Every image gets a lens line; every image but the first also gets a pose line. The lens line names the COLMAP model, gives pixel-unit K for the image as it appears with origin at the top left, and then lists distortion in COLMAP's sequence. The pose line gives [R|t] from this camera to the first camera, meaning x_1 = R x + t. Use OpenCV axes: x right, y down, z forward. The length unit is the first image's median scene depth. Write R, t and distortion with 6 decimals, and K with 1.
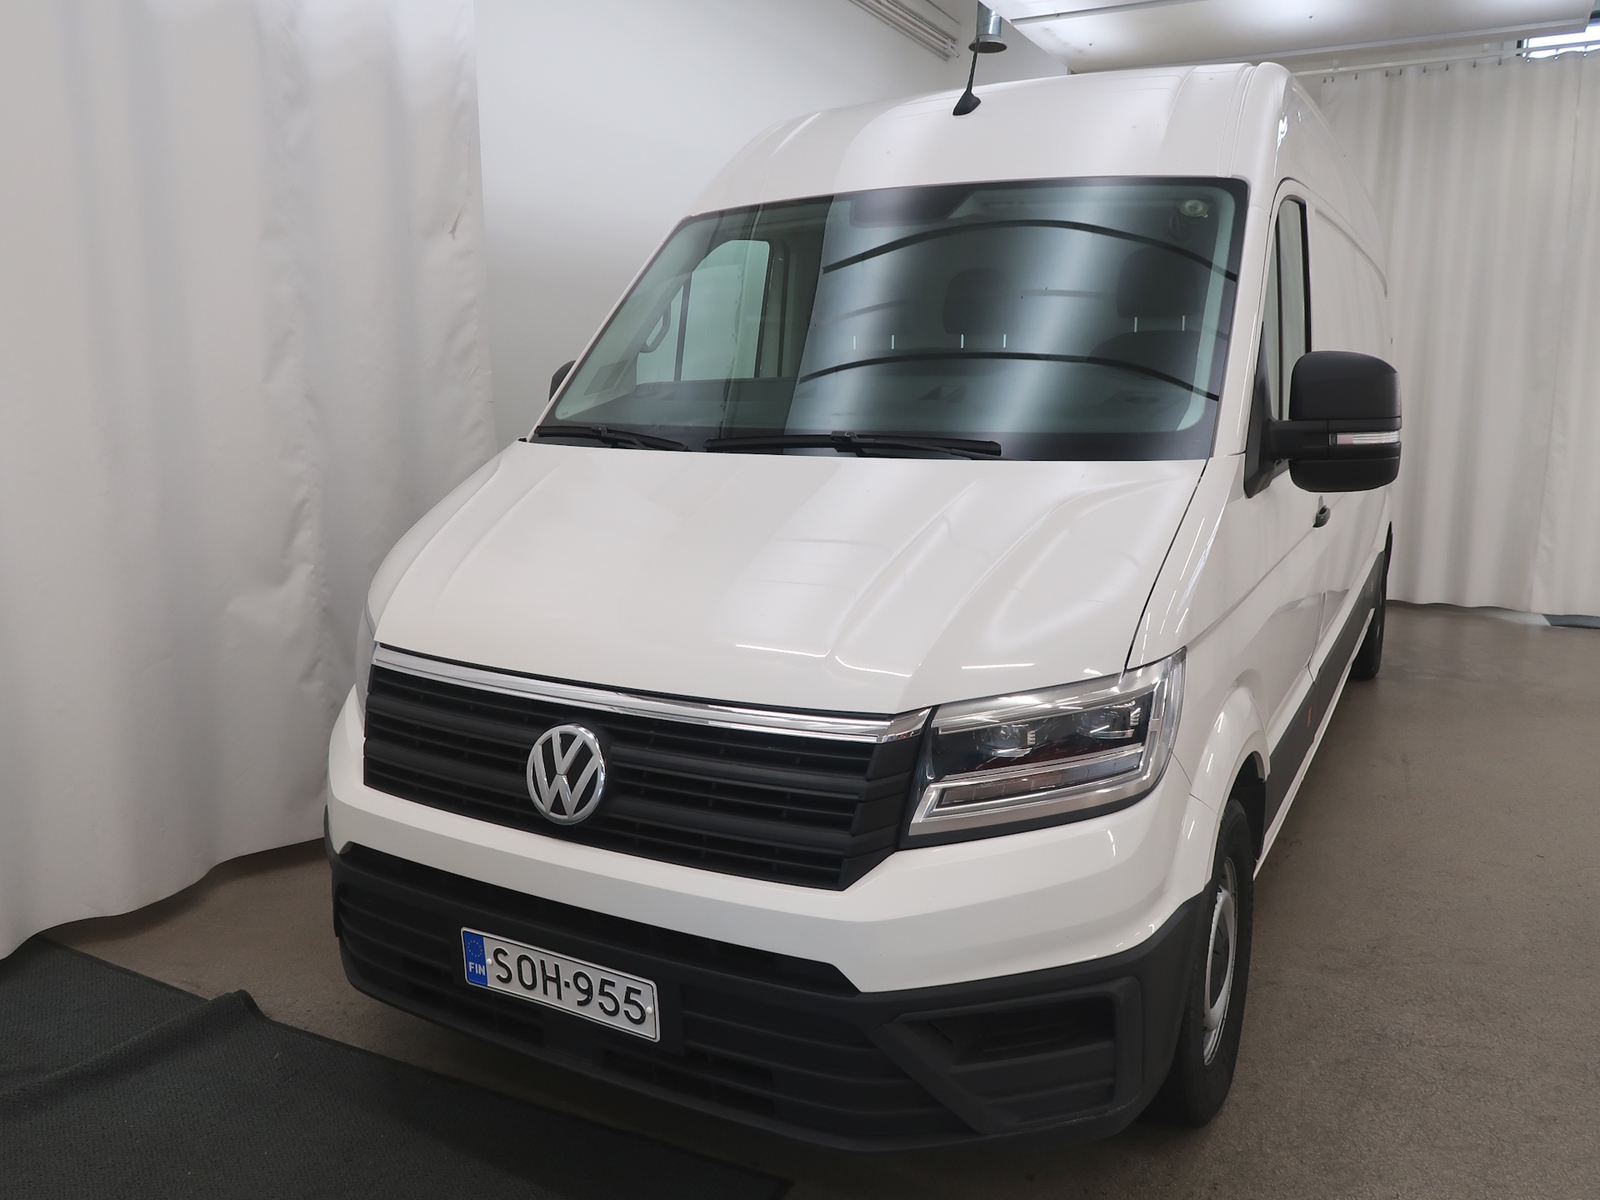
lens RADIAL K [[1231.4, 0, 800.0], [0, 1231.4, 600.0], [0, 0, 1]] dist [-0.029770, 0.006475]
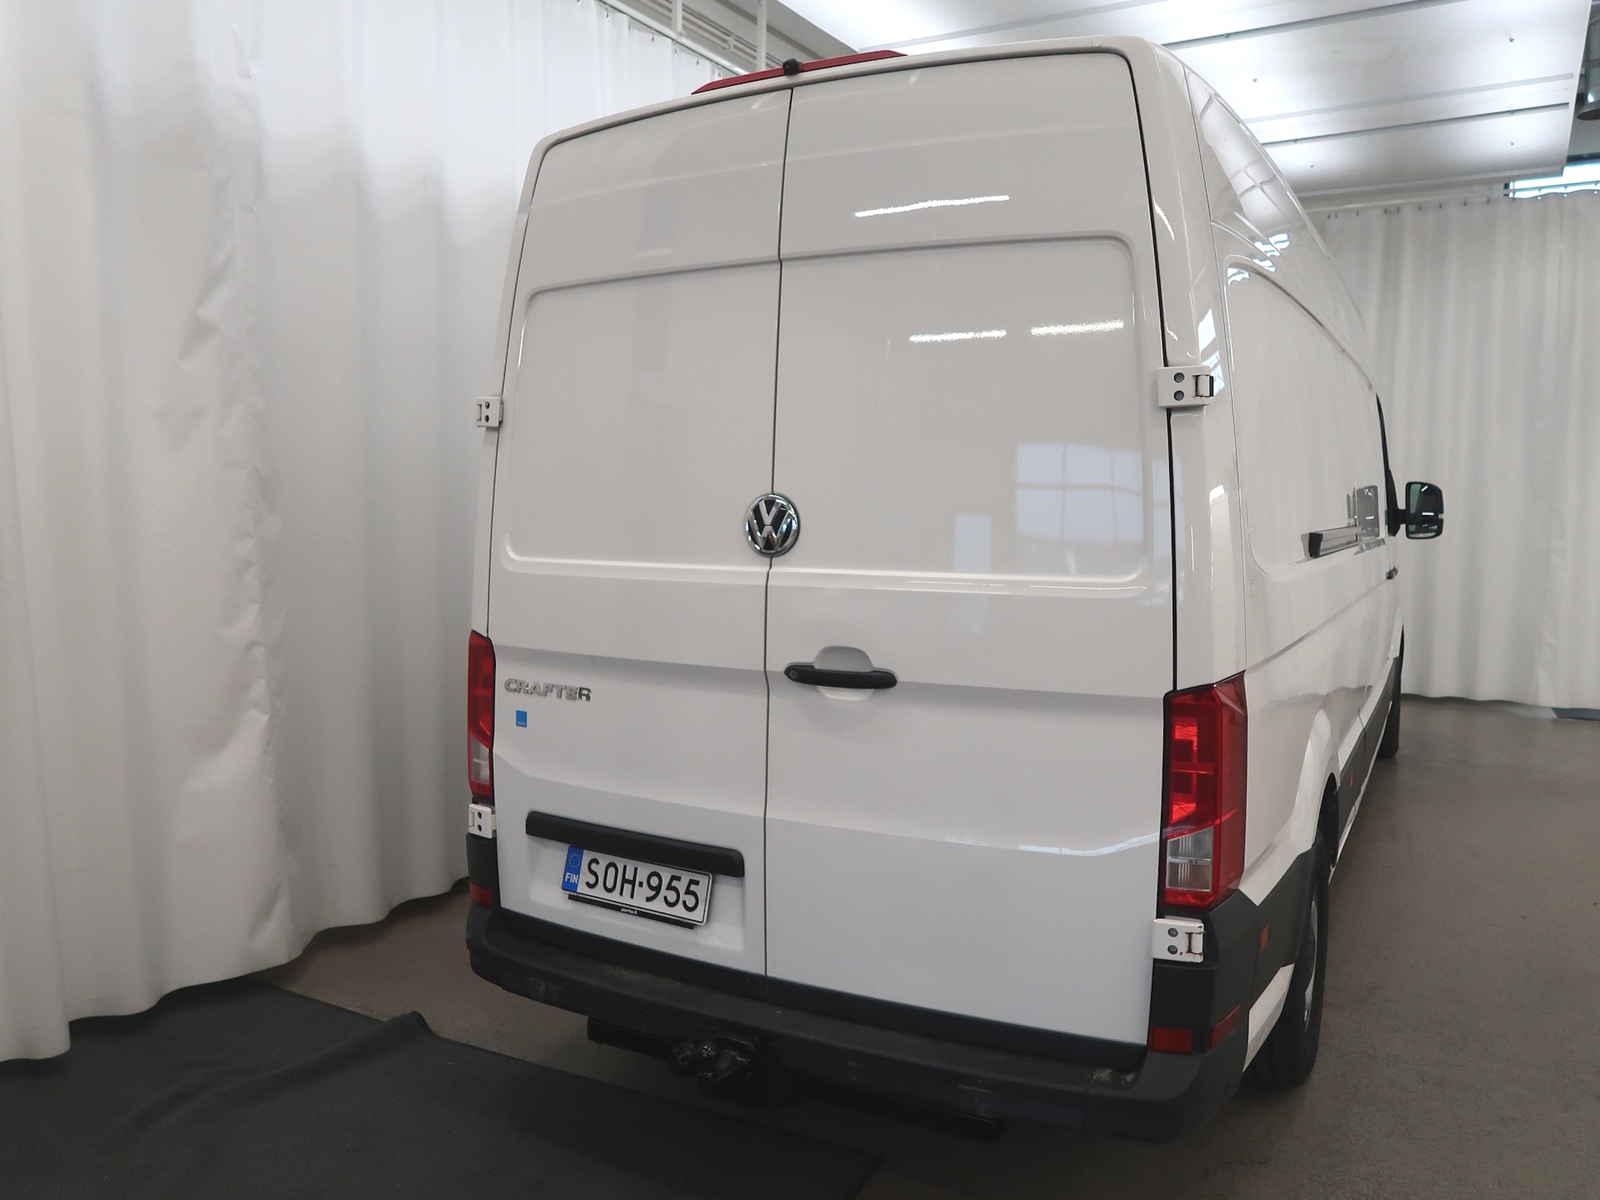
lens RADIAL K [[1231.4, 0, 800.0], [0, 1231.4, 600.0], [0, 0, 1]] dist [-0.029770, 0.006475]
pose [[0.999726, 0.002536, -0.023287, -0.019481], [-0.004315, 0.997046, -0.076689, 0.003147], [0.023024, 0.076769, 0.996783, -0.083805]]
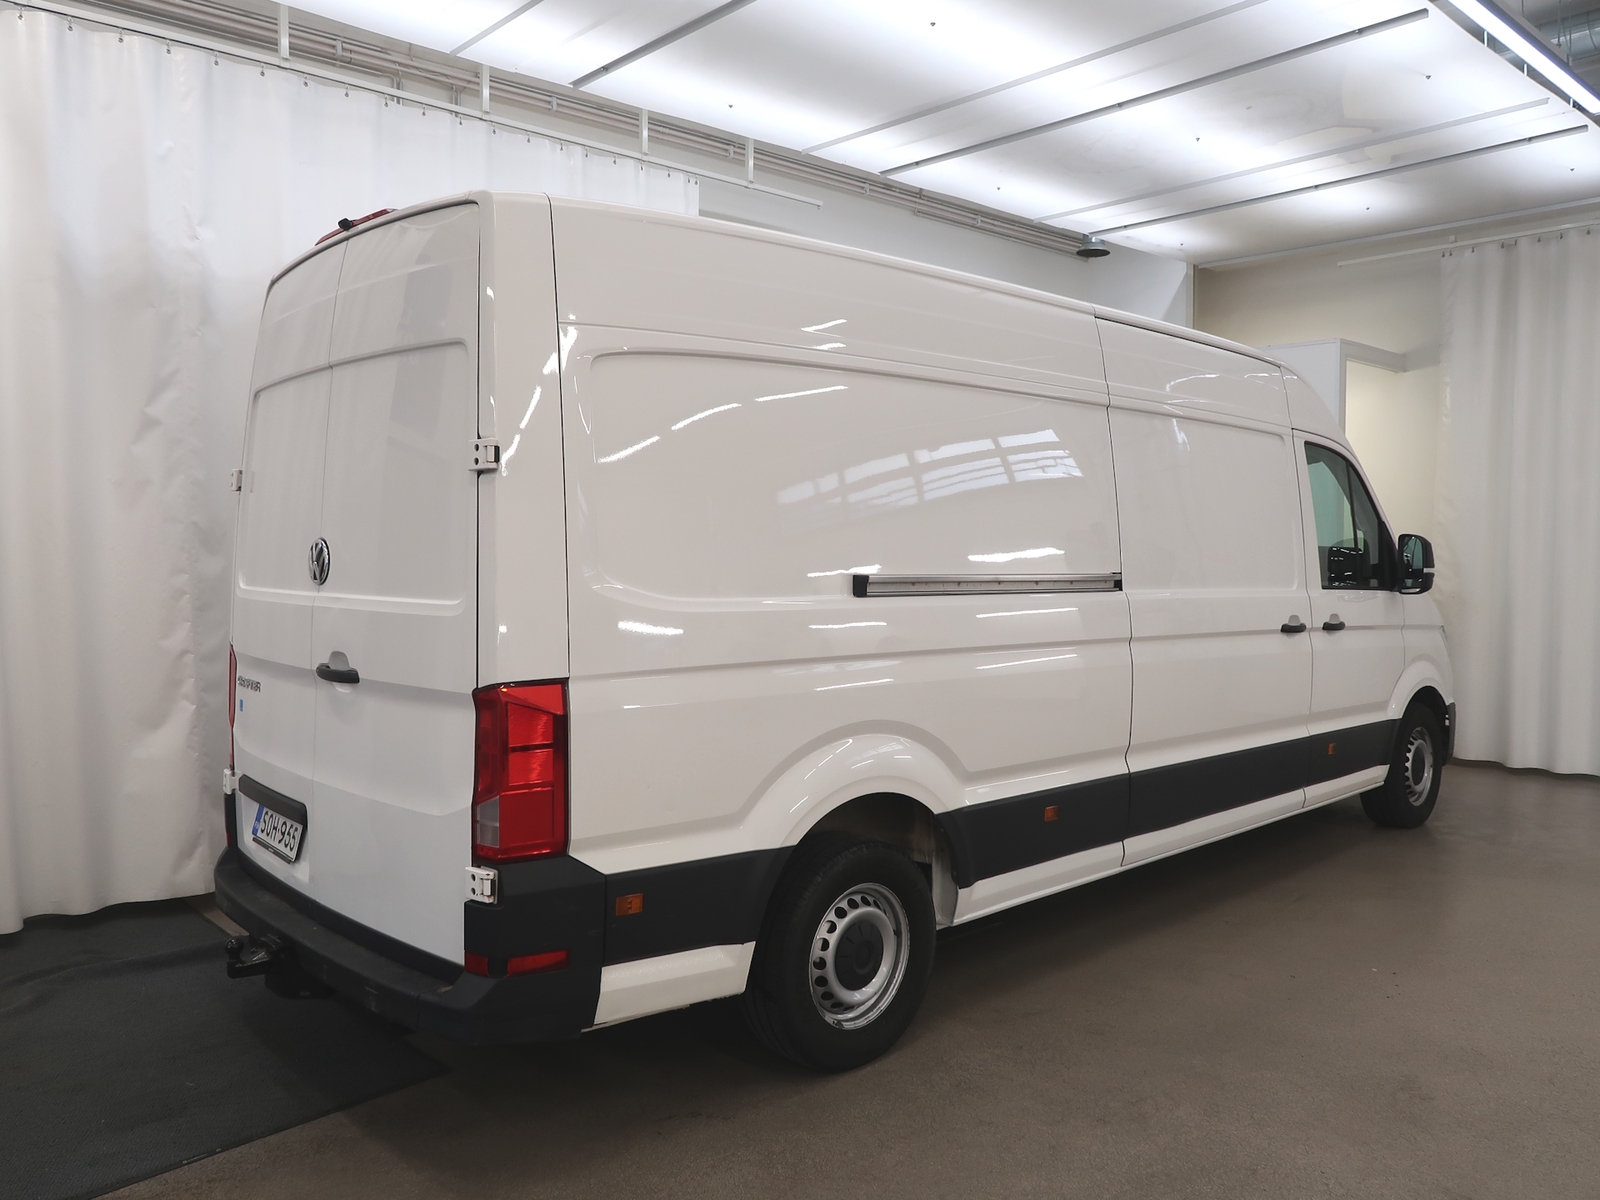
lens RADIAL K [[1231.4, 0, 800.0], [0, 1231.4, 600.0], [0, 0, 1]] dist [-0.029770, 0.006475]
pose [[0.943935, 0.016805, -0.329704, 0.281346], [-0.057356, 0.991863, -0.113654, 0.012246], [0.325111, 0.126193, 0.937218, -0.114349]]
